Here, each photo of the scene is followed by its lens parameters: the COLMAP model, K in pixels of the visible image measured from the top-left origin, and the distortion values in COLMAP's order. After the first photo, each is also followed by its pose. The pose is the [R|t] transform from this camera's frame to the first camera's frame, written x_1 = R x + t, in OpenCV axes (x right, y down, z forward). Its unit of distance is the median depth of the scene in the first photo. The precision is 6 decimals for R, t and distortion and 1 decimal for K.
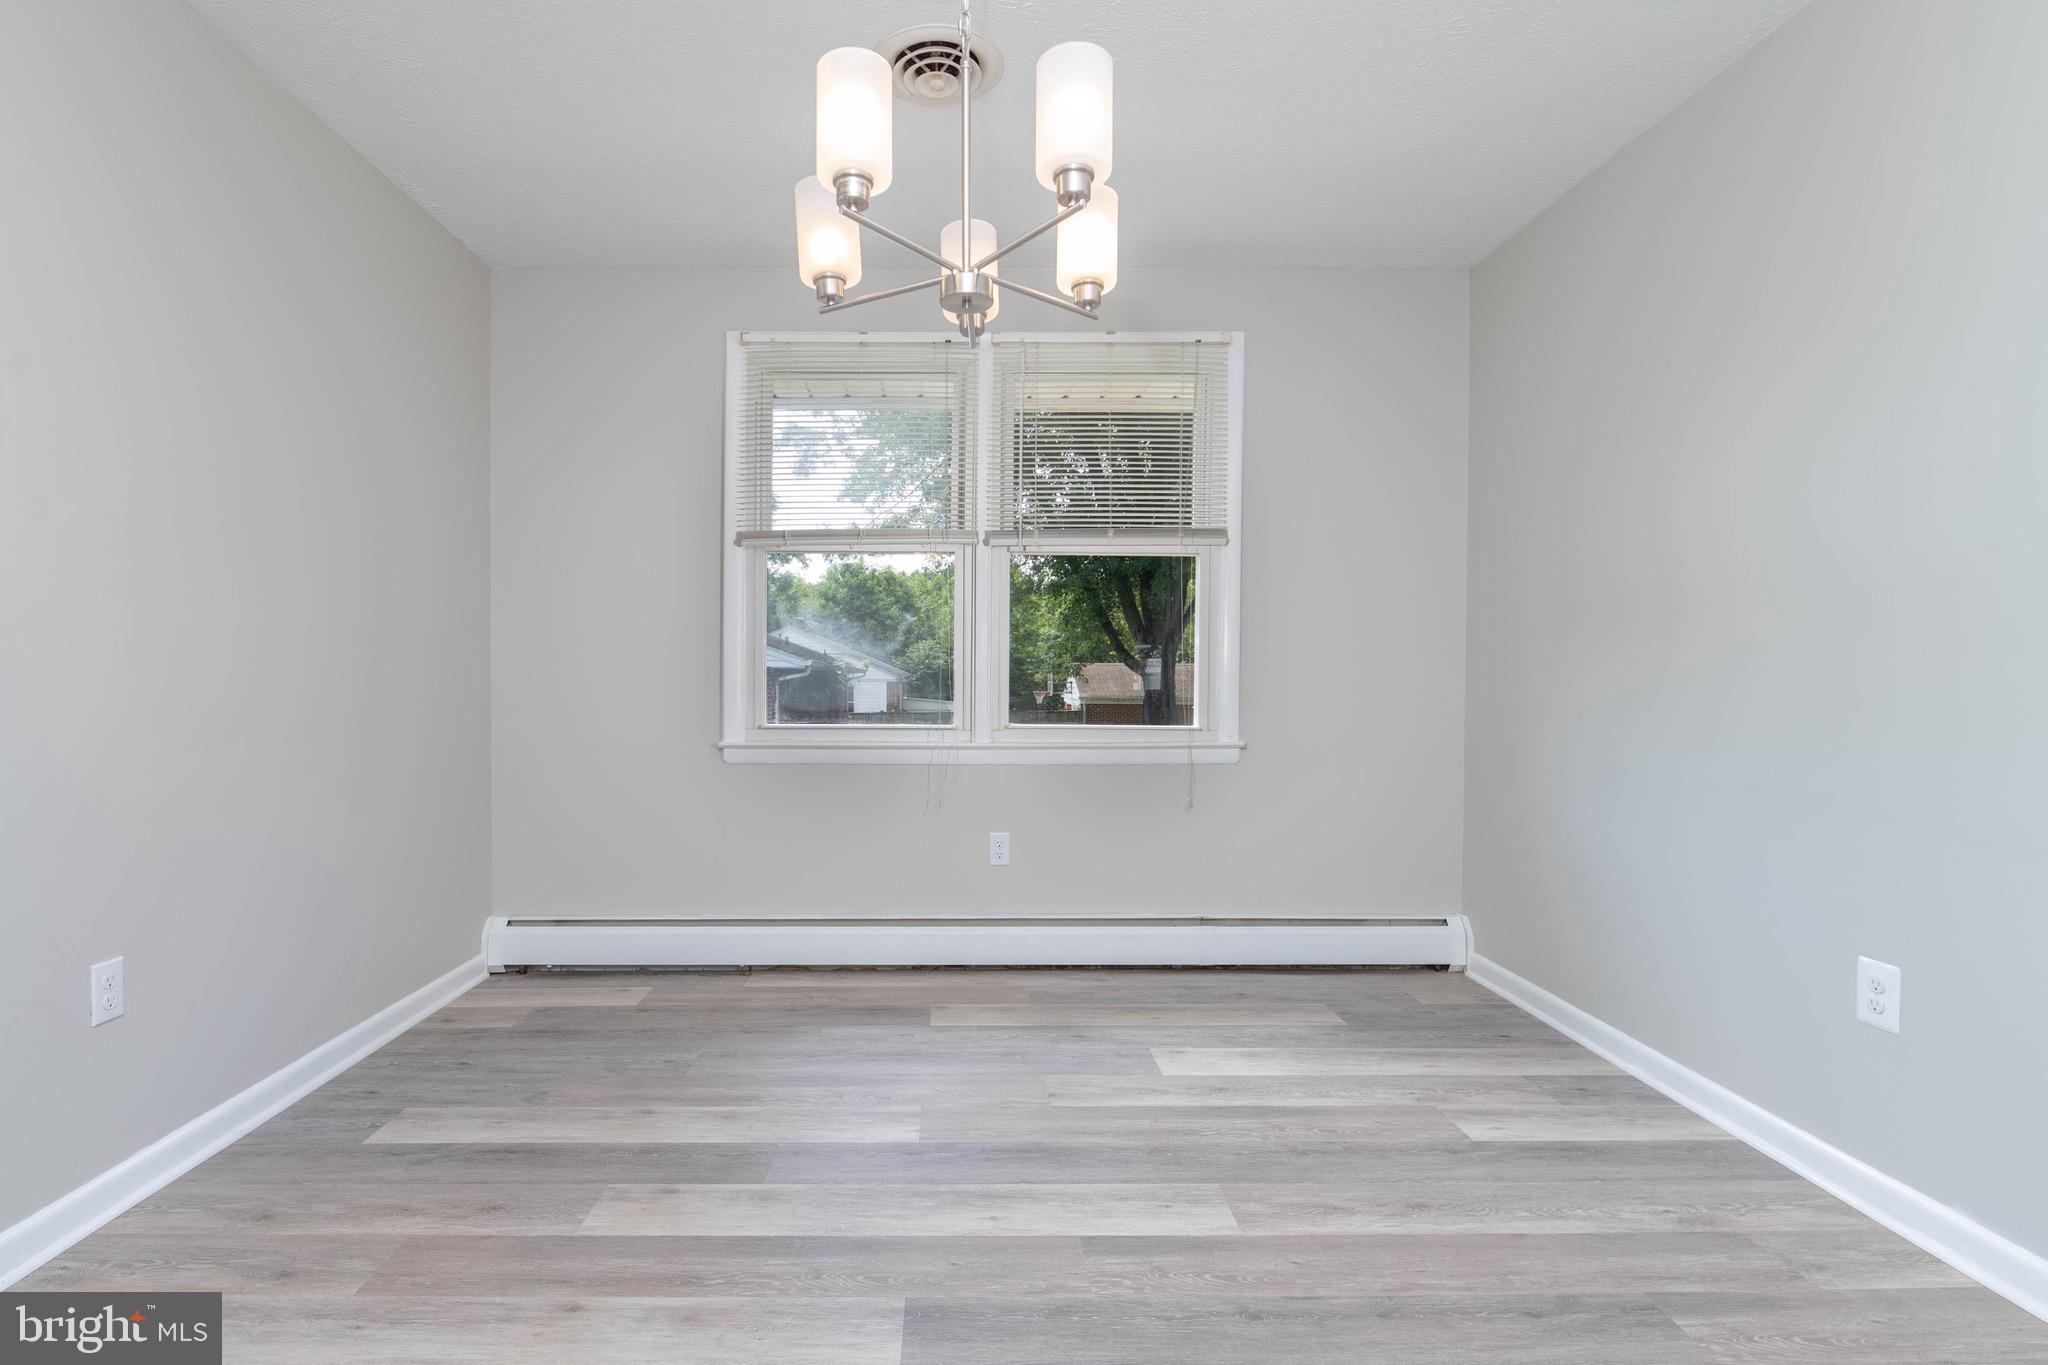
lens RADIAL K [[919.3, 0, 1024.0], [0, 919.3, 682.5], [0, 0, 1]] dist [-0.002676, -0.005783]
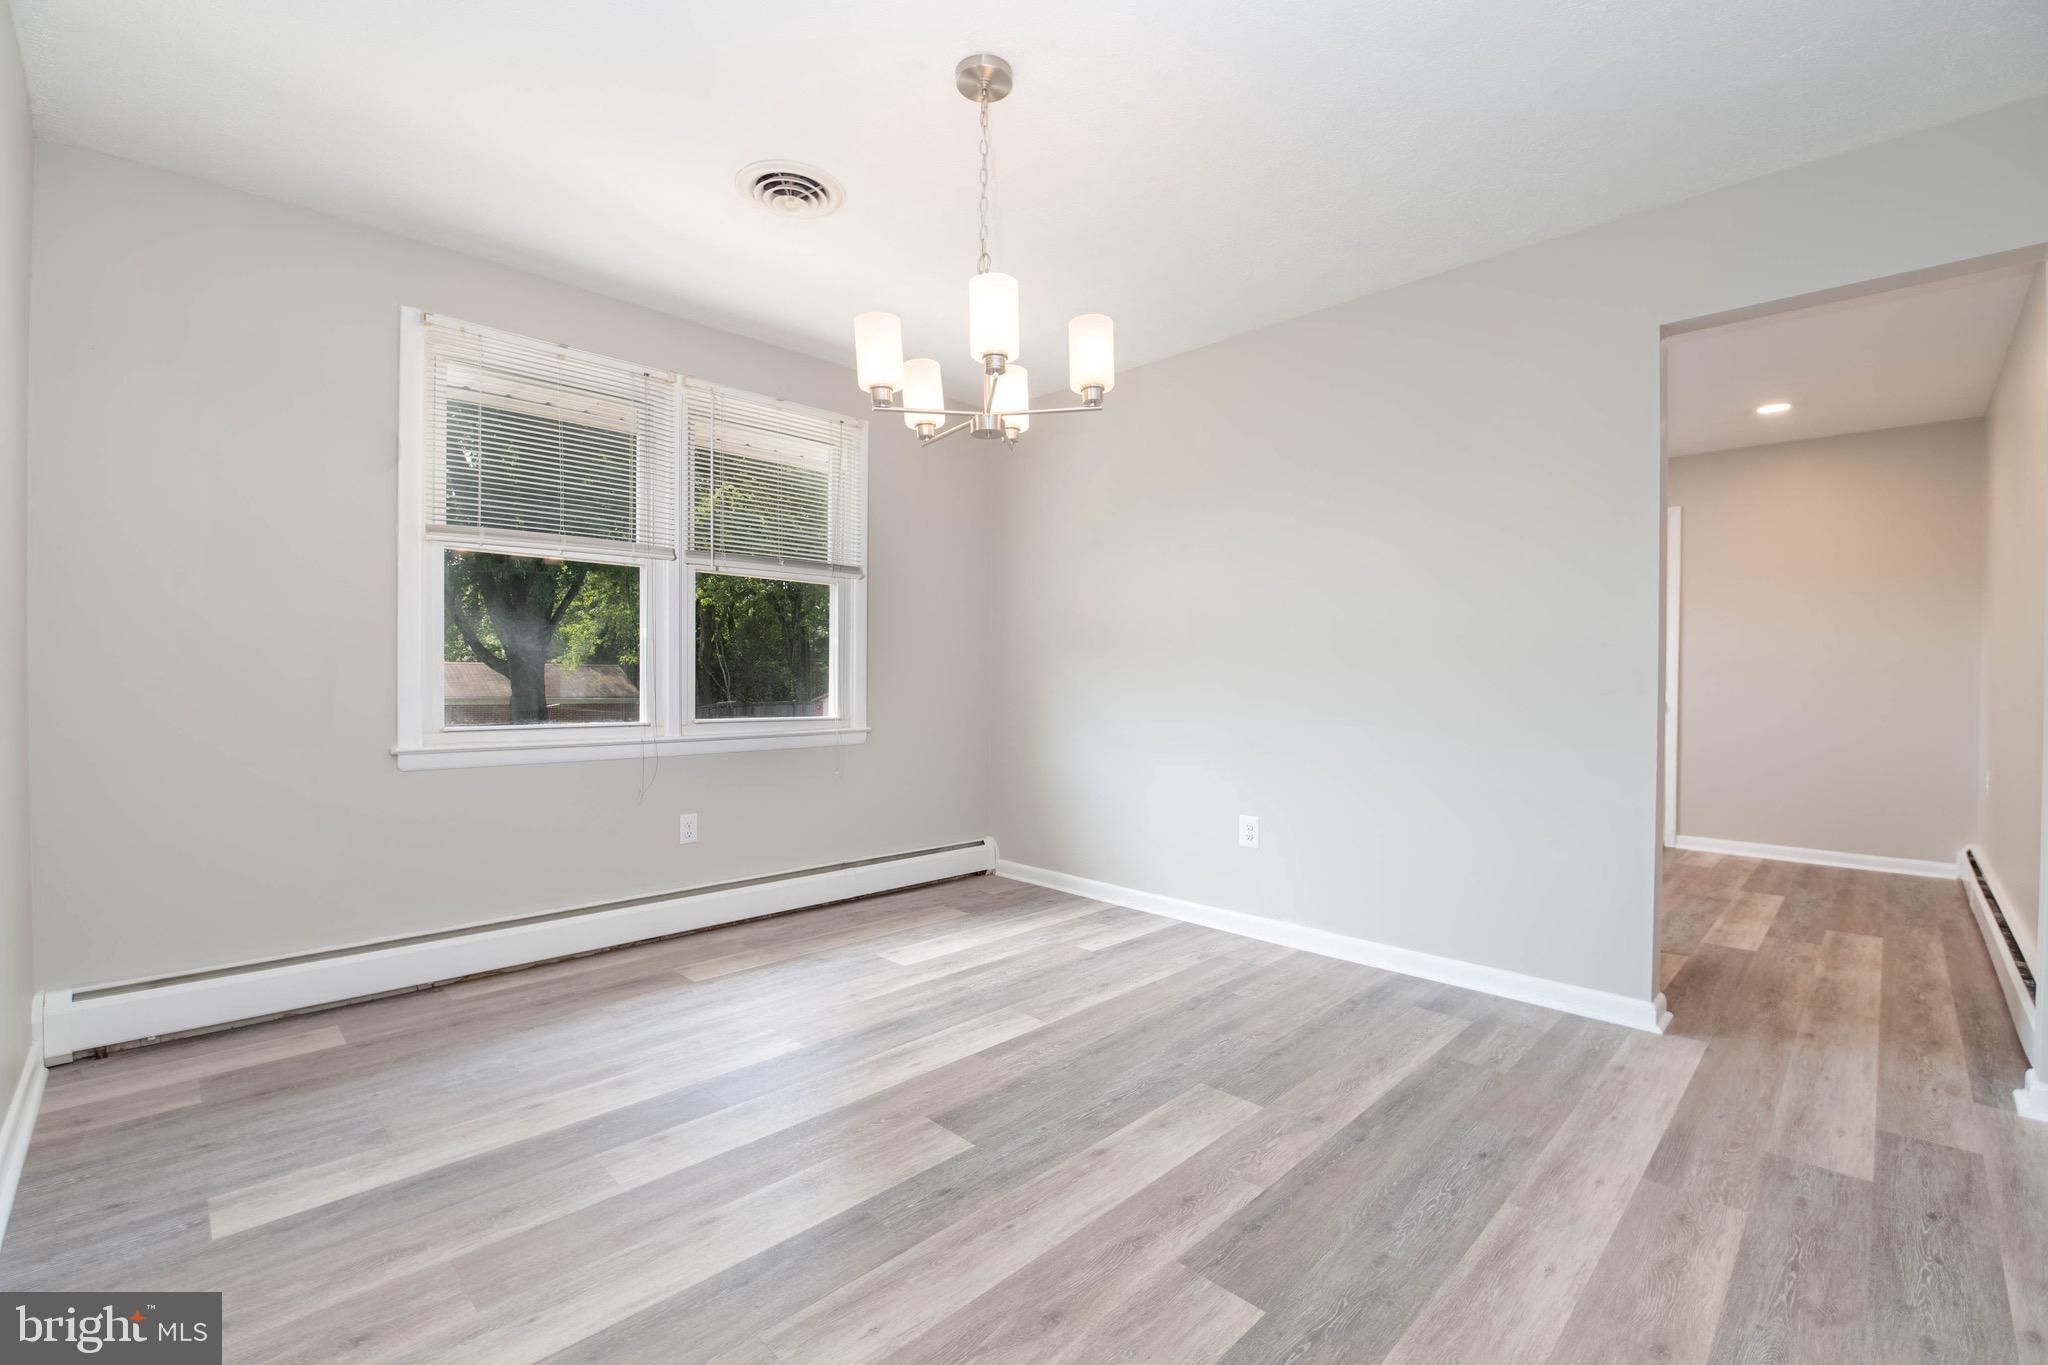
lens RADIAL K [[782.0, 0, 1024.0], [0, 782.0, 682.5], [0, 0, 1]] dist [-0.002006, -0.007496]
pose [[0.748129, 0.000338, 0.663554, -0.465796], [-0.001137, 0.999999, 0.000772, -0.003010], [-0.663553, -0.001332, 0.748128, -0.005675]]
